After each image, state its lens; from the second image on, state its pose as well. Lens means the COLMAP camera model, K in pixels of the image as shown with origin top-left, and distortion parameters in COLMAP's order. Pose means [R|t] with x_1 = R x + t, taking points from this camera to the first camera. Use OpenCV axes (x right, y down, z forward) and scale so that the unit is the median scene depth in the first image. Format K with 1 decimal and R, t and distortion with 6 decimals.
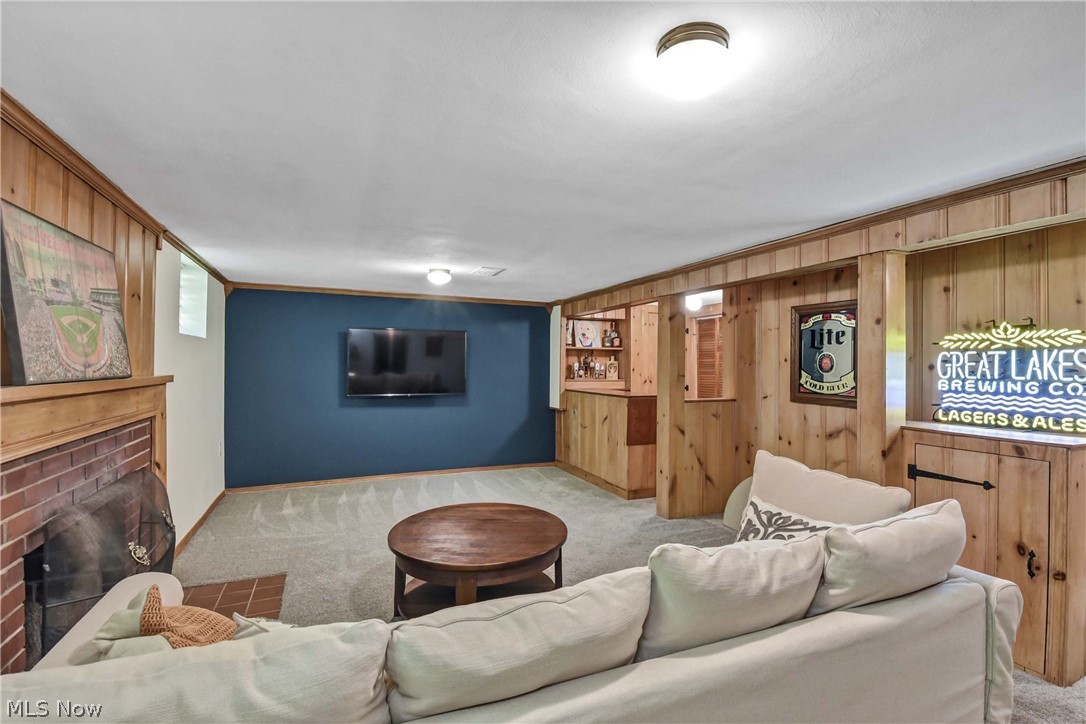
lens RADIAL K [[488.0, 0, 547.7], [0, 488.0, 369.1], [0, 0, 1]] dist [-0.003877, -0.009361]
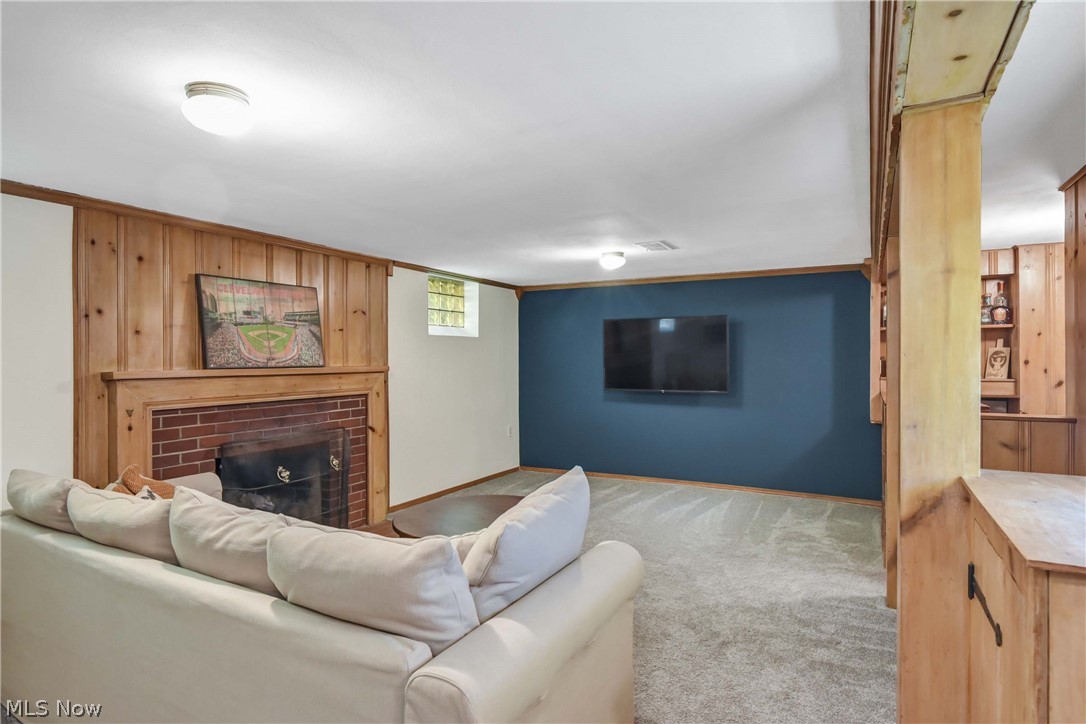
lens RADIAL K [[599.1, 0, 547.9], [0, 599.1, 350.0], [0, 0, 1]] dist [-0.006303, -0.002517]
pose [[0.619663, -0.017806, -0.784666, 0.587147], [0.000328, 0.999748, -0.022428, 0.004038], [0.784868, 0.013641, 0.619513, 0.203811]]
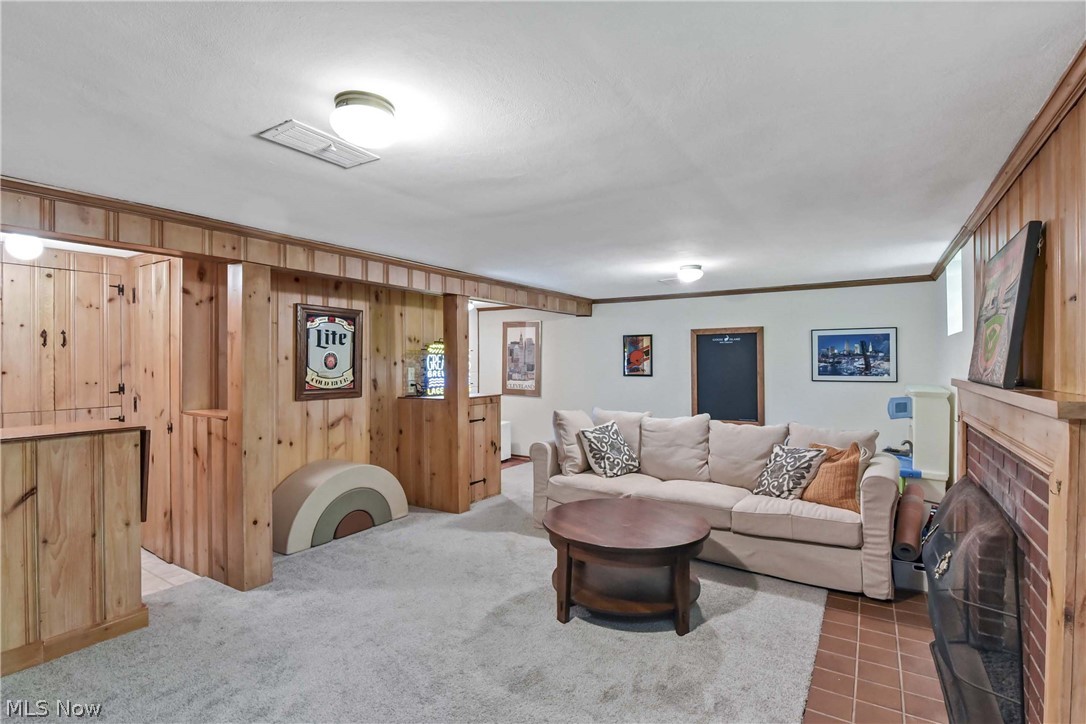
lens RADIAL K [[521.1, 0, 549.1], [0, 521.1, 360.3], [0, 0, 1]] dist [-0.003386, -0.007152]
pose [[-0.554294, -0.004865, 0.832307, -0.620336], [0.005836, 0.999936, 0.009731, -0.020072], [-0.832301, 0.010251, -0.554230, 1.101573]]
